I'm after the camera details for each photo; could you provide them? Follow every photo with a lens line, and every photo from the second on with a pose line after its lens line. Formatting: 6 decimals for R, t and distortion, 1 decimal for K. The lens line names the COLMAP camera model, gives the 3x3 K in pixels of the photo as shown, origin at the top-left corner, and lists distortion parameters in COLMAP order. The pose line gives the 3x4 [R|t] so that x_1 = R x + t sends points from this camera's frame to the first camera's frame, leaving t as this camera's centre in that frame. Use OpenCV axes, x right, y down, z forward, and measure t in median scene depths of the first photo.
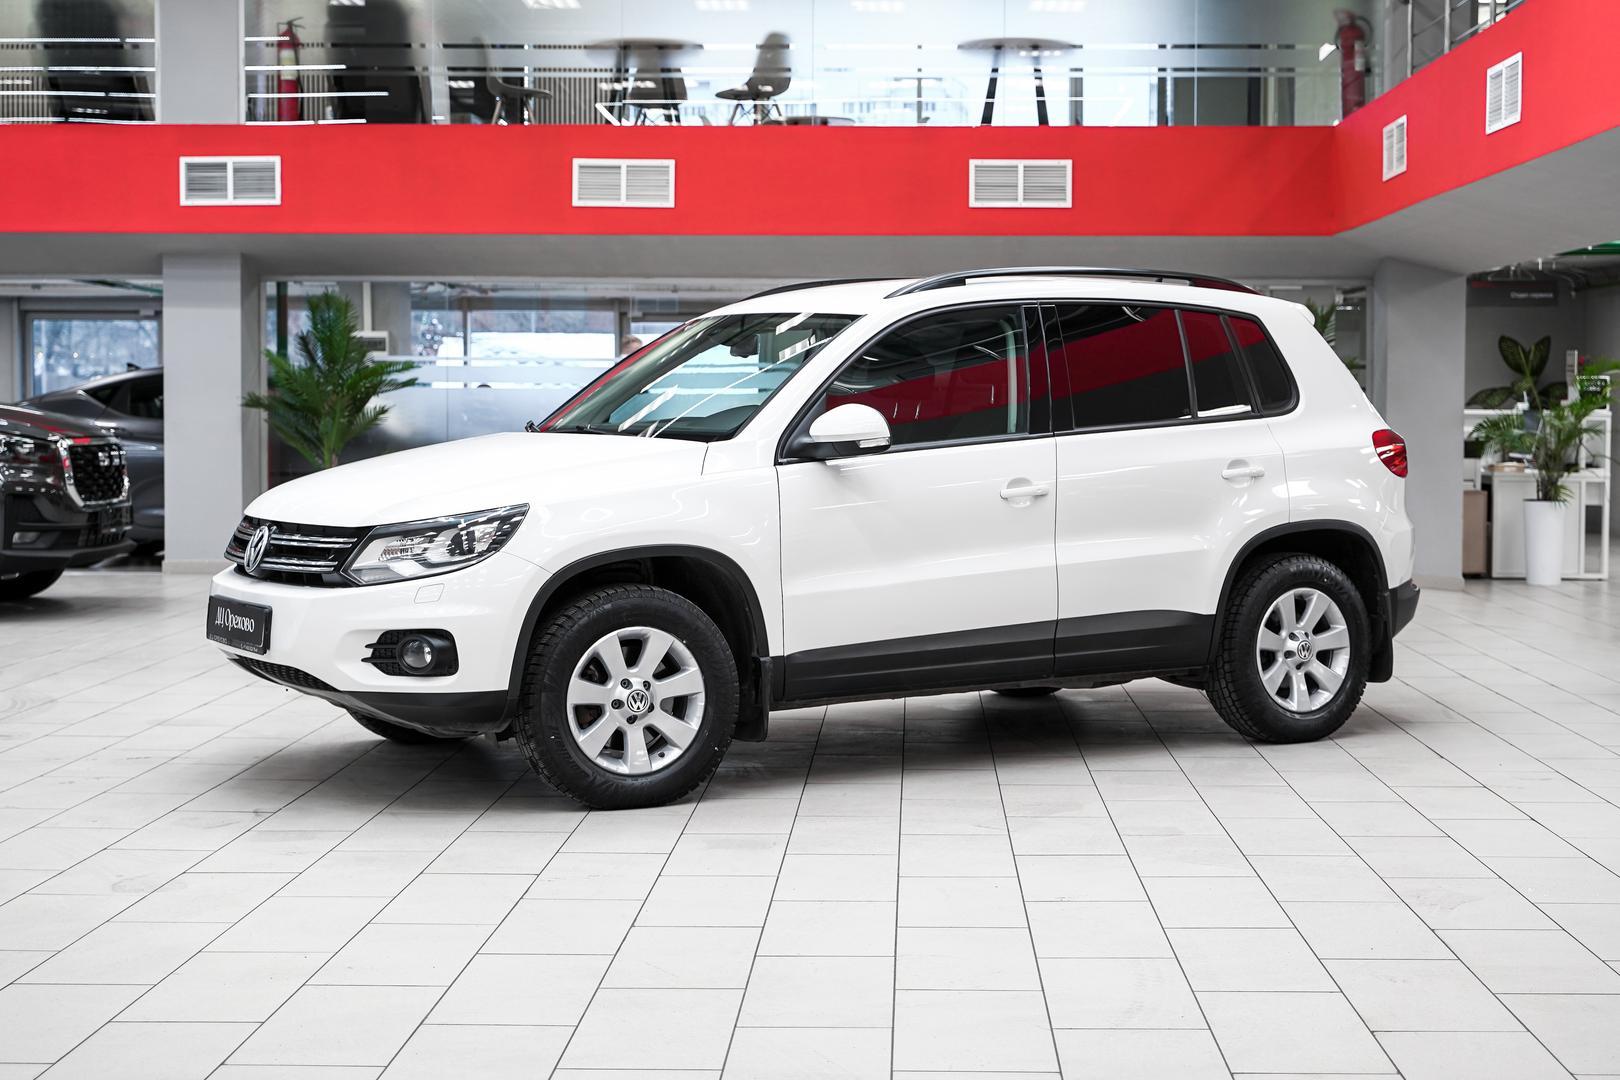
lens RADIAL K [[2292.2, 0, 839.9], [0, 2292.2, 490.0], [0, 0, 1]] dist [0.039052, 0.000000]
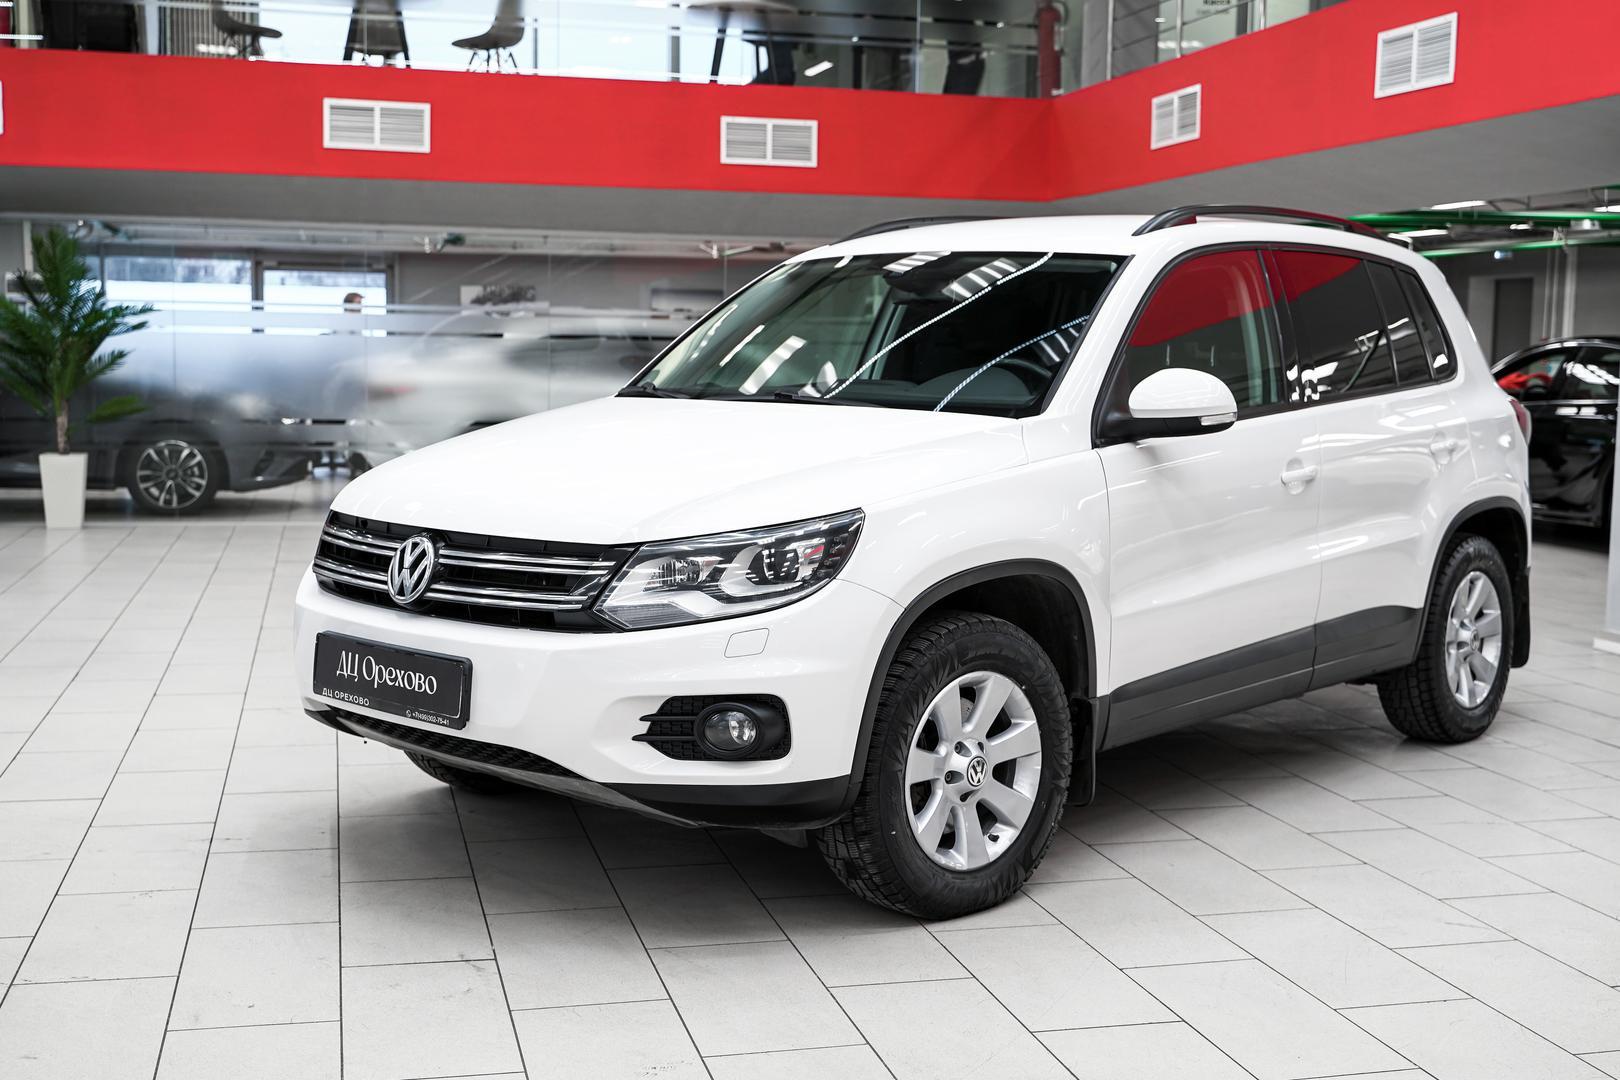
lens RADIAL K [[1829.7, 0, 807.3], [0, 1829.7, 546.9], [0, 0, 1]] dist [0.018743, 0.000000]
pose [[0.968194, -0.016643, 0.249648, -0.117850], [-0.001020, 0.997514, 0.070456, -0.008932], [-0.250201, -0.068469, 0.965770, 0.183828]]
